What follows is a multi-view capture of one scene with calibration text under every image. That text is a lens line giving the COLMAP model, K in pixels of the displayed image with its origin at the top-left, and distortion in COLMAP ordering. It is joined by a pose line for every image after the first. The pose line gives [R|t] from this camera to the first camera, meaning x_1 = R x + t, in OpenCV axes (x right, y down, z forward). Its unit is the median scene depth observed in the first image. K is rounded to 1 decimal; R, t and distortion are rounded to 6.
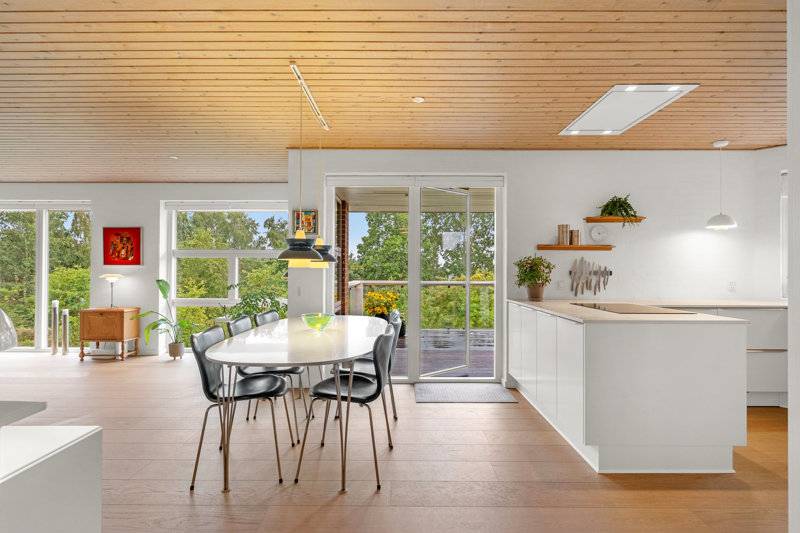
lens RADIAL K [[400.5, 0, 403.4], [0, 400.5, 269.3], [0, 0, 1]] dist [0.002281, 0.000401]
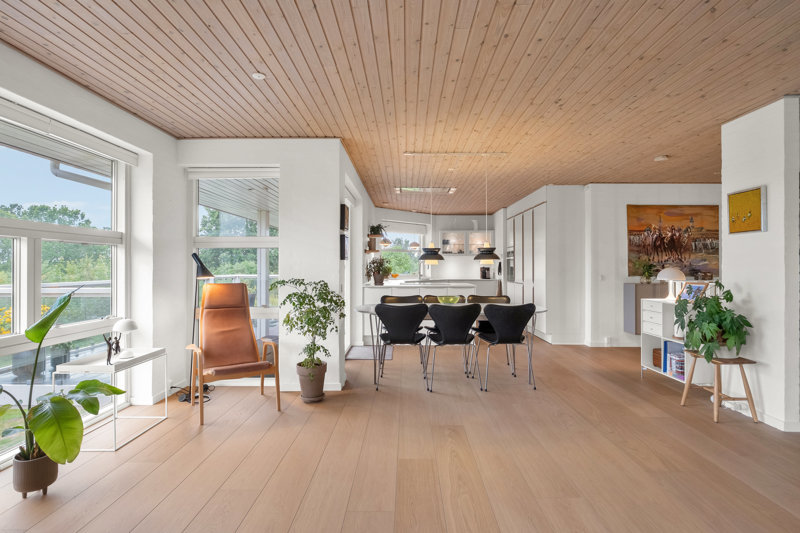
lens RADIAL K [[427.3, 0, 400.0], [0, 427.3, 266.5], [0, 0, 1]] dist [-0.002909, -0.000766]
pose [[0.010336, -0.004869, 0.999935, -0.995183], [-0.001864, 0.999986, 0.004888, -0.002300], [-0.999945, -0.001914, 0.010326, 0.648322]]
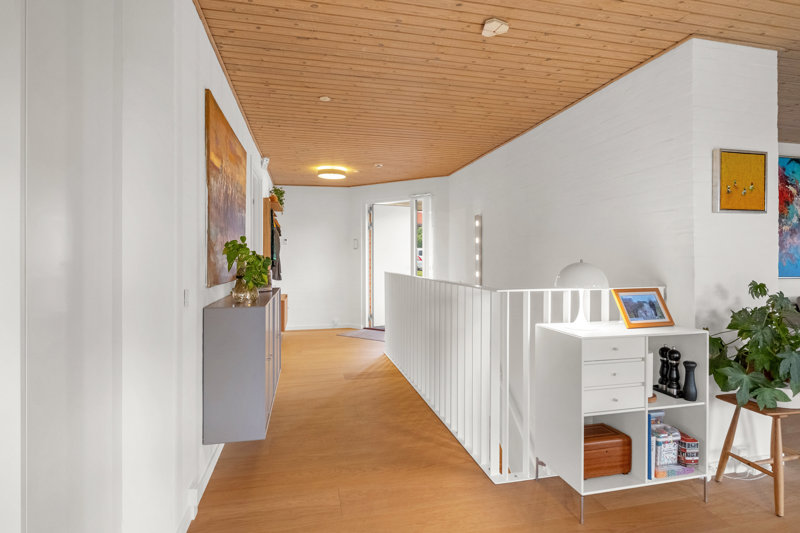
lens RADIAL K [[422.3, 0, 402.8], [0, 422.3, 253.3], [0, 0, 1]] dist [-0.001871, -0.000635]
pose [[-0.974754, -0.003567, -0.223253, 0.100496], [-0.000754, 0.999919, -0.012685, -0.000216], [0.223281, -0.012196, -0.974678, 0.491763]]
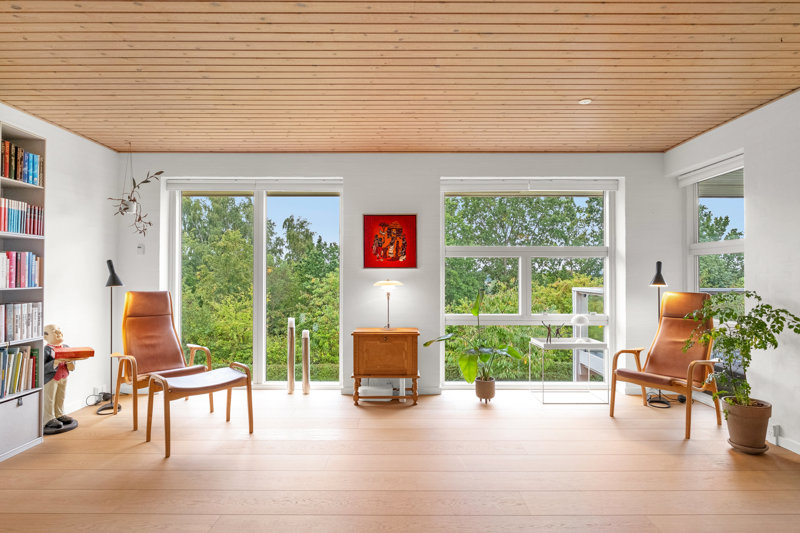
lens RADIAL K [[427.3, 0, 400.0], [0, 427.3, 266.5], [0, 0, 1]] dist [-0.002909, -0.000766]
pose [[0.999990, -0.002876, 0.003448, -0.726911], [0.002931, 0.999867, -0.016069, -0.000965], [-0.003401, 0.016078, 0.999865, 0.256080]]
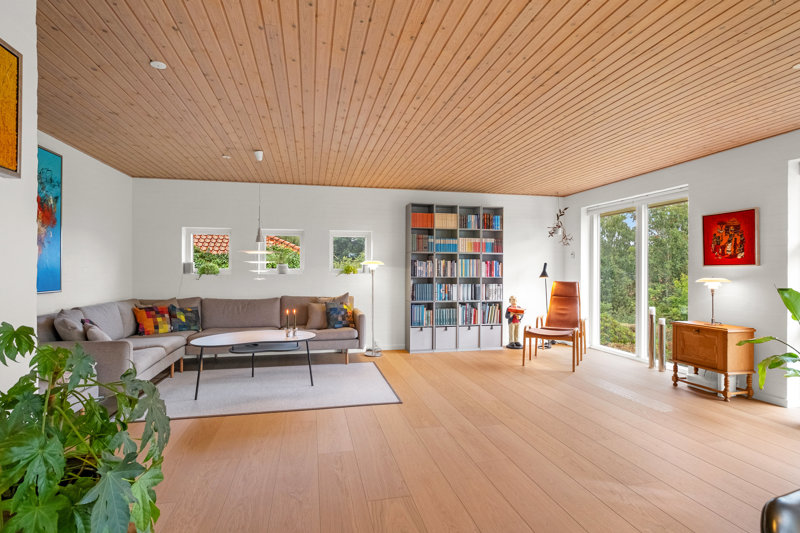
lens RADIAL K [[406.6, 0, 398.6], [0, 406.6, 269.0], [0, 0, 1]] dist [-0.001734, -0.000119]
pose [[0.216608, -0.005061, -0.976245, -0.129226], [-0.000452, 0.999986, -0.005284, -0.000123], [0.976259, 0.001586, 0.216603, 0.285986]]
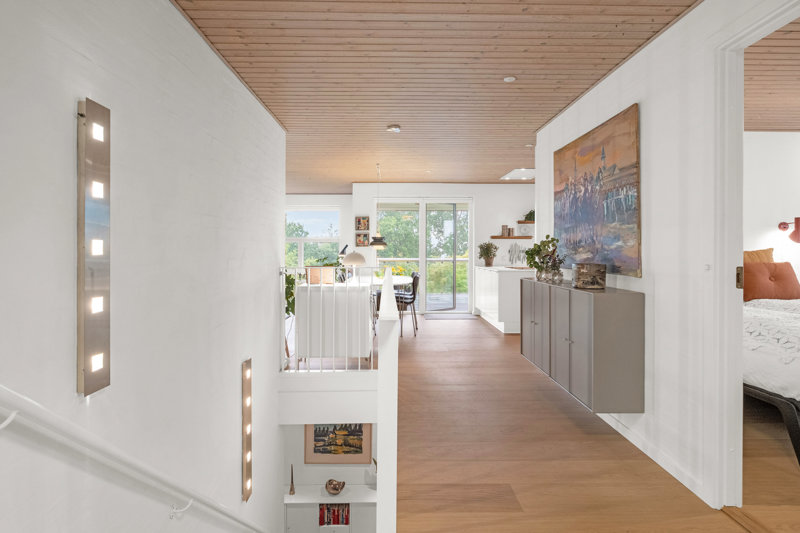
lens RADIAL K [[422.3, 0, 402.8], [0, 422.3, 253.3], [0, 0, 1]] dist [-0.001871, -0.000635]
pose [[0.999760, -0.003113, 0.021707, -0.081762], [0.002896, 0.999946, 0.010025, -0.002530], [-0.021737, -0.009960, 0.999714, -0.695401]]
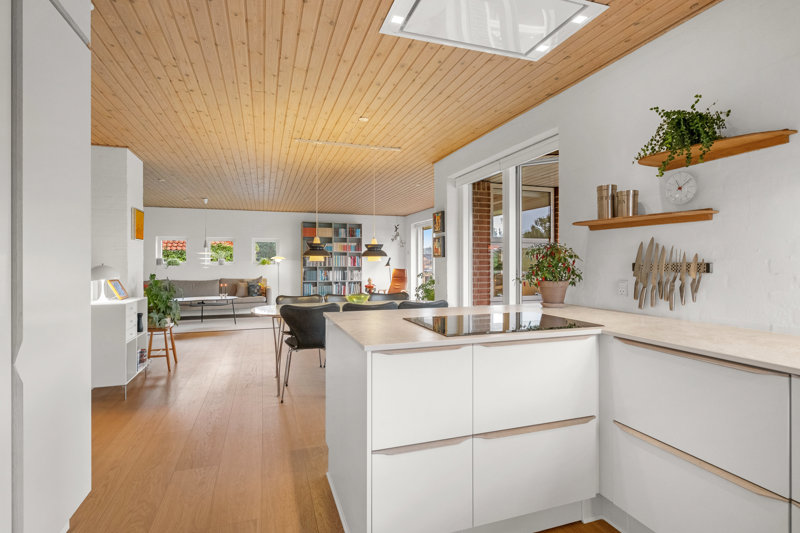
lens RADIAL K [[403.9, 0, 400.0], [0, 403.9, 266.5], [0, 0, 1]] dist [0.000728, 0.000007]
pose [[0.322600, 0.006769, -0.946511, 0.657505], [0.004330, 0.999953, 0.008627, 0.001930], [0.946525, -0.006881, 0.322556, 0.386708]]
